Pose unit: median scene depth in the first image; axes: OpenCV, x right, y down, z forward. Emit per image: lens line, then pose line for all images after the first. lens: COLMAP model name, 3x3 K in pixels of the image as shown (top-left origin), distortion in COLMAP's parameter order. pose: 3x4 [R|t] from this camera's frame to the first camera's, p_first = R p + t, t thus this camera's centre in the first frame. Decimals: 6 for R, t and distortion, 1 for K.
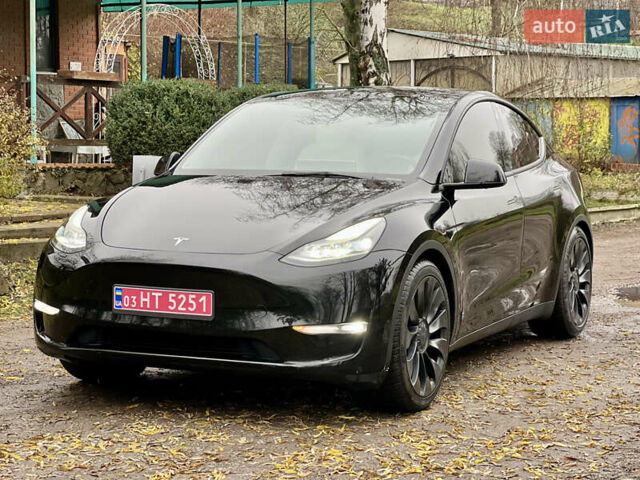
lens RADIAL K [[1408.9, 0, 315.6], [0, 1408.9, 239.8], [0, 0, 1]] dist [0.137586, 0.000000]
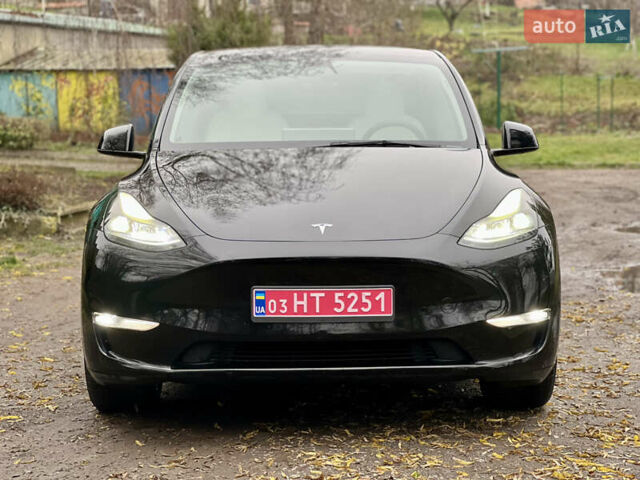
lens RADIAL K [[1408.9, 0, 324.4], [0, 1408.9, 239.4], [0, 0, 1]] dist [0.137586, 0.000000]
pose [[0.900962, -0.059688, 0.429774, -0.447464], [0.052418, 0.998211, 0.028747, -0.015923], [-0.430721, -0.003372, 0.902479, 0.264670]]
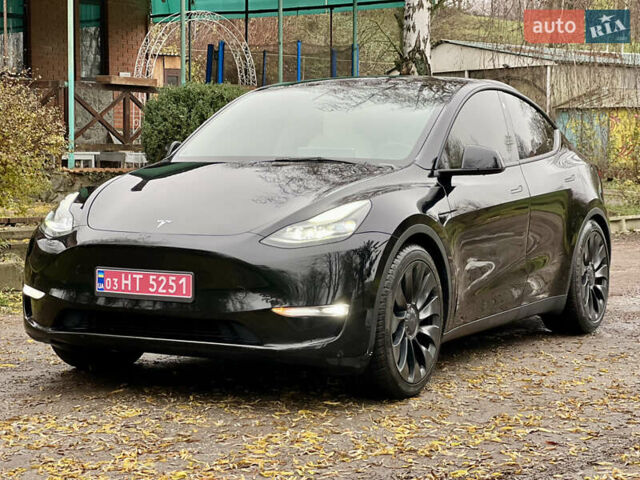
lens RADIAL K [[1408.9, 0, 316.0], [0, 1408.9, 238.6], [0, 0, 1]] dist [0.137586, 0.000000]
pose [[0.998879, 0.001442, -0.047307, 0.058499], [-0.002072, 0.999910, -0.013275, 0.024587], [0.047284, 0.013358, 0.998792, 0.015083]]
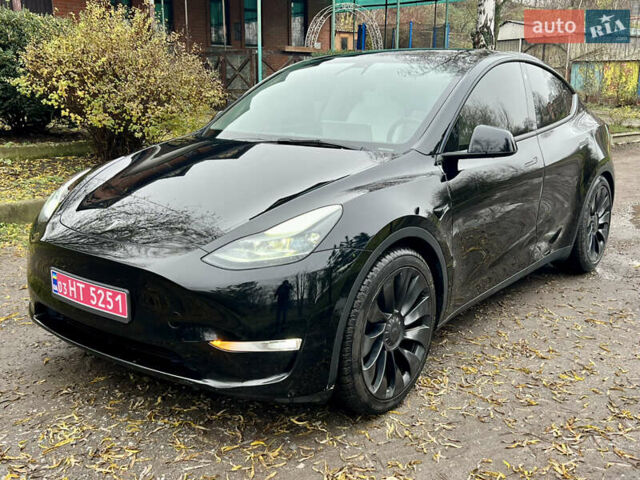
lens RADIAL K [[669.0, 0, 320.5], [0, 669.0, 248.7], [0, 0, 1]] dist [0.061913, 0.000000]
pose [[0.975076, 0.054475, -0.215080, 0.125656], [-0.017568, 0.985303, 0.169911, -0.059087], [0.221175, -0.161898, 0.961702, 0.614980]]
